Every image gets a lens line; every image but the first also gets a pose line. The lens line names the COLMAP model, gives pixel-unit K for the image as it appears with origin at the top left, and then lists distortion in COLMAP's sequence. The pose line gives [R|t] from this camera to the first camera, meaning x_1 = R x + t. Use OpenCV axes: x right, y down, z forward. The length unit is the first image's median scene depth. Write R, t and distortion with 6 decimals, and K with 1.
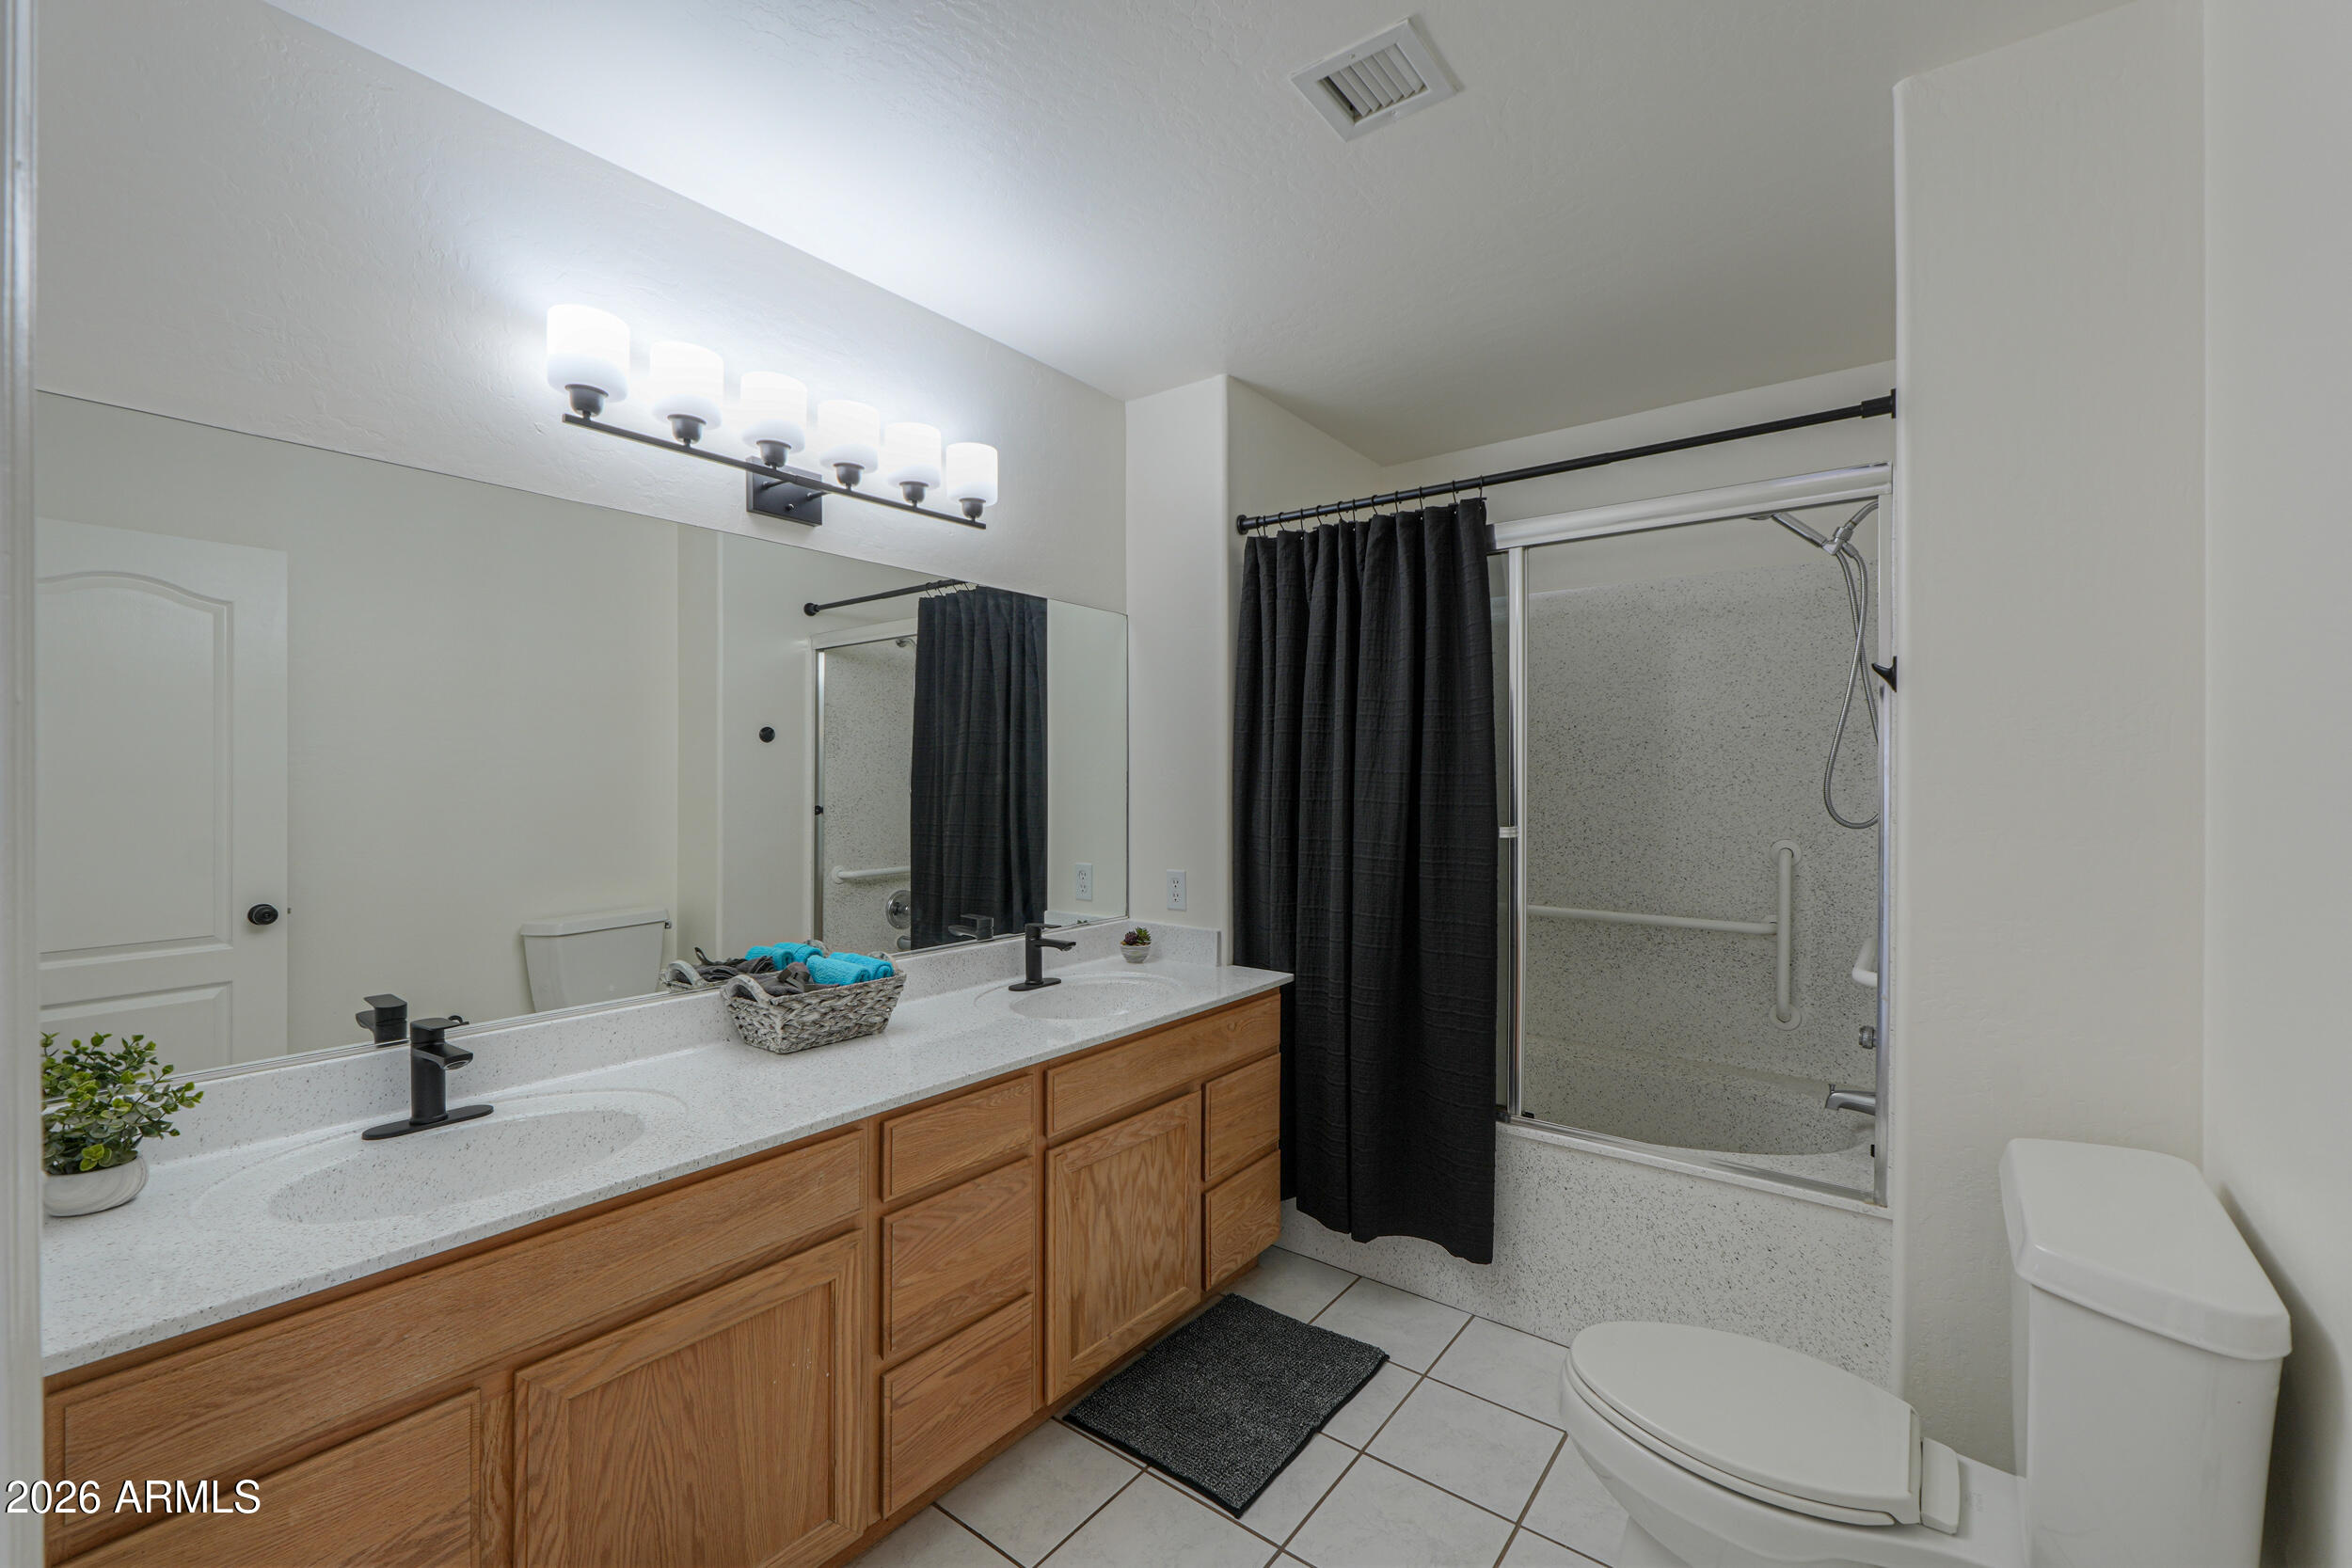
lens RADIAL K [[988.3, 0, 1165.7], [0, 988.3, 780.3], [0, 0, 1]] dist [-0.001917, -0.000184]
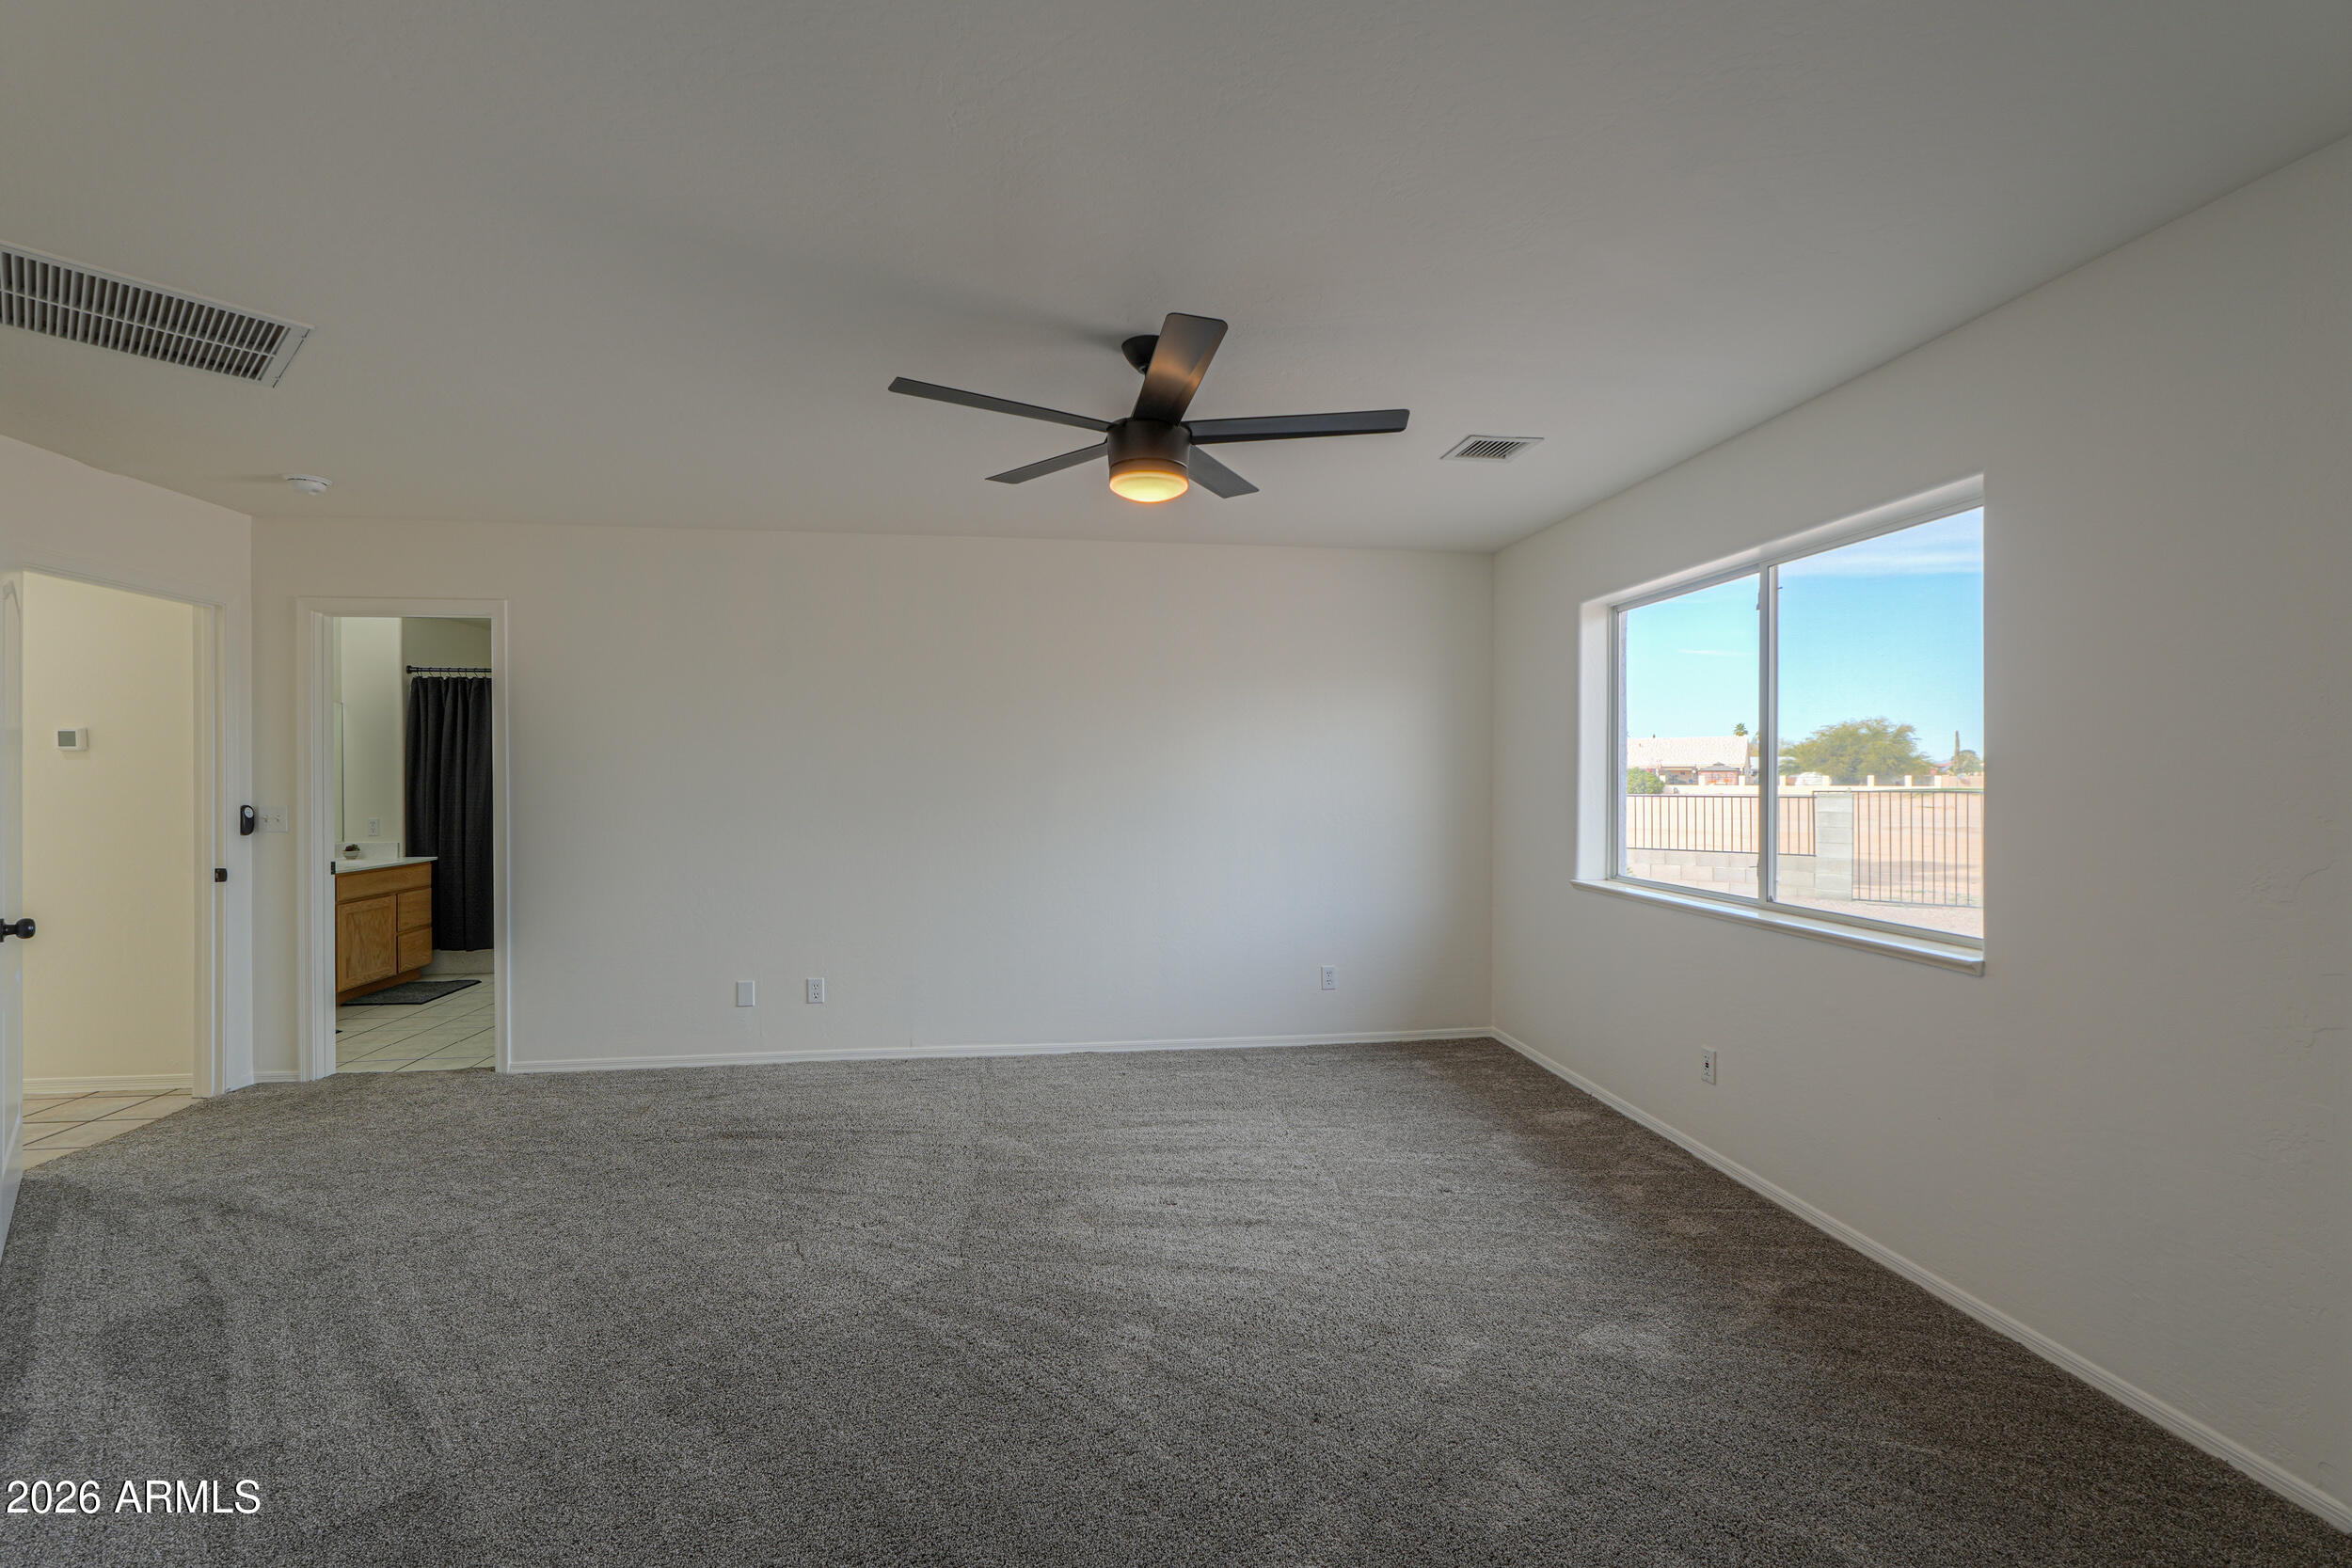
lens RADIAL K [[988.3, 0, 1165.7], [0, 988.3, 780.3], [0, 0, 1]] dist [-0.001917, -0.000184]
pose [[0.710108, -0.004976, 0.704075, -0.354266], [0.003440, 0.999988, 0.003598, 0.003455], [-0.704084, -0.000133, 0.710116, -2.287504]]
